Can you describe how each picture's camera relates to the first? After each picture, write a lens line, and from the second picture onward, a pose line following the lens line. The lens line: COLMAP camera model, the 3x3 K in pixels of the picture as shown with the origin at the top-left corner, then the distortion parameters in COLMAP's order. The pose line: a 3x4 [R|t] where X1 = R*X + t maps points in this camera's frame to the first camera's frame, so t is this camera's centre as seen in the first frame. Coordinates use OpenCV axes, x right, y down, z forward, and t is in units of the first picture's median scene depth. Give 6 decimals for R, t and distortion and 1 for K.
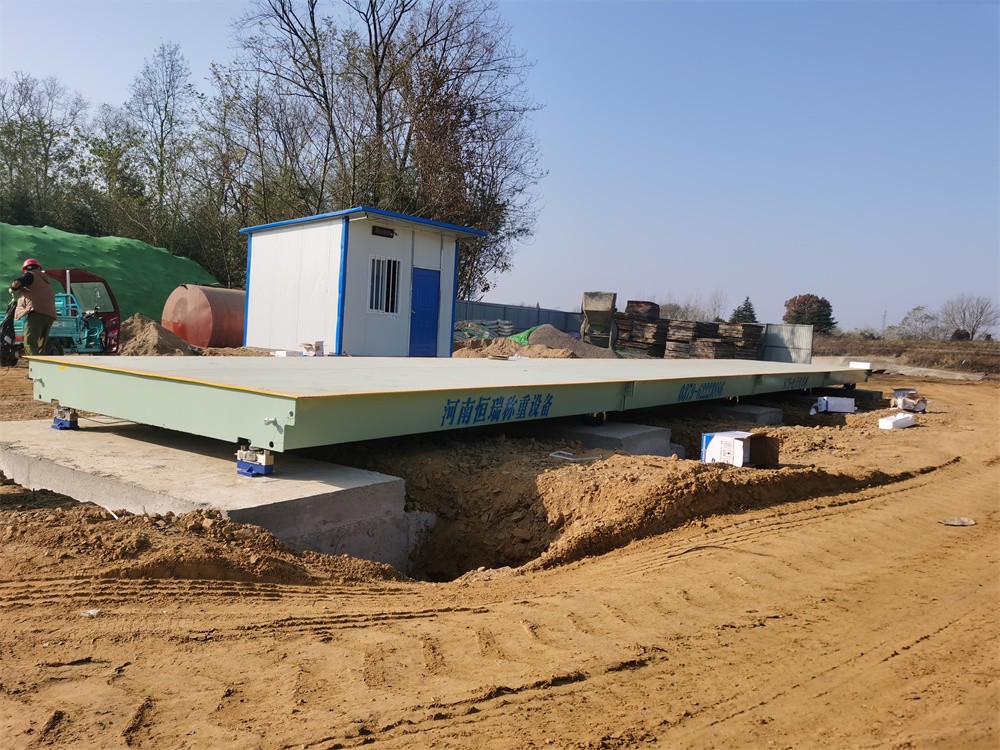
lens RADIAL K [[754.4, 0, 501.8], [0, 754.4, 367.6], [0, 0, 1]] dist [0.044082, -0.039591]
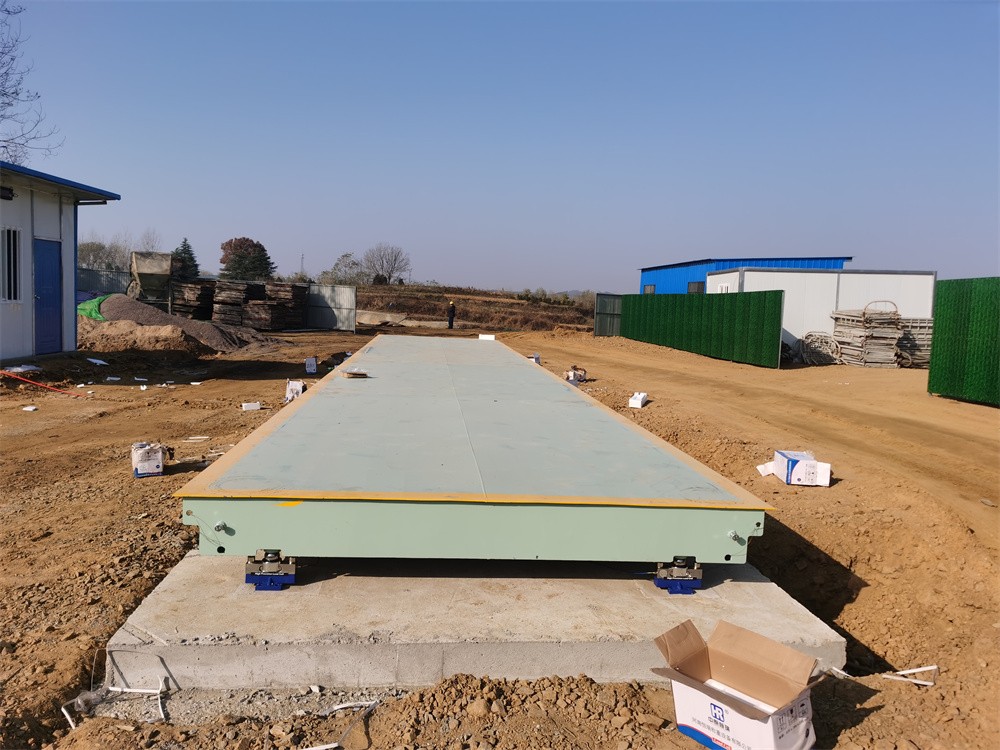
lens RADIAL K [[754.4, 0, 507.9], [0, 754.4, 326.9], [0, 0, 1]] dist [0.044082, -0.039591]
pose [[0.741491, -0.043840, 0.669529, -0.141409], [0.026628, 0.999000, 0.035924, -0.029542], [-0.670434, -0.008810, 0.741917, 0.055015]]
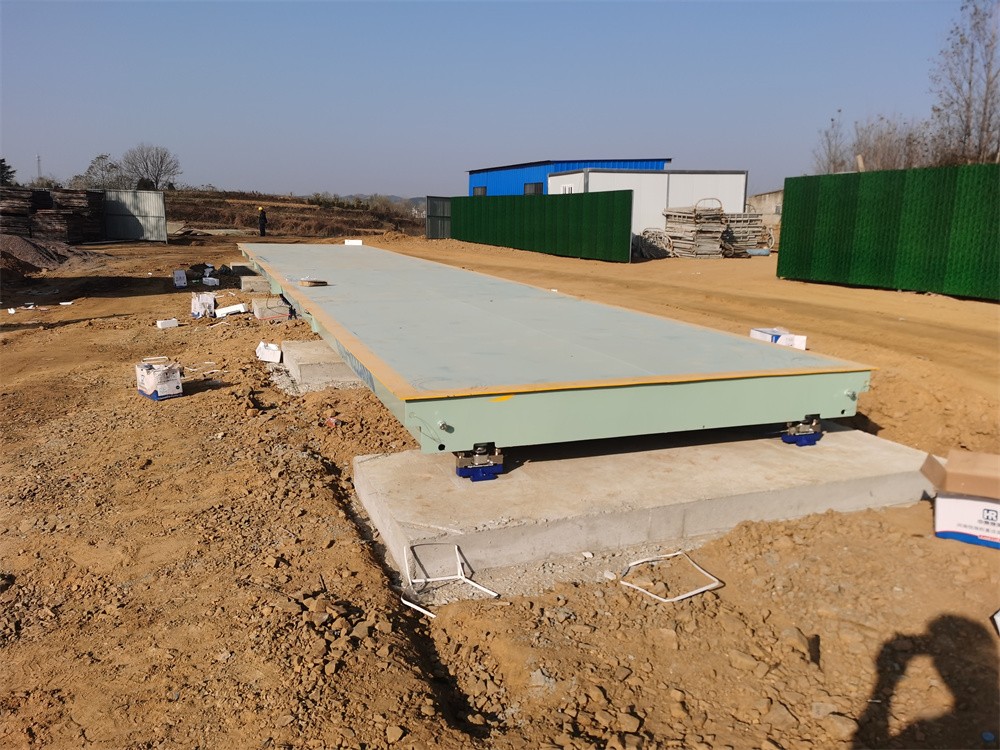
lens RADIAL K [[754.4, 0, 500.9], [0, 754.4, 320.1], [0, 0, 1]] dist [0.044082, -0.039591]
pose [[0.530748, -0.160581, 0.832178, -0.188046], [0.043779, 0.985770, 0.162297, -0.031173], [-0.846398, -0.049707, 0.530226, 0.099903]]
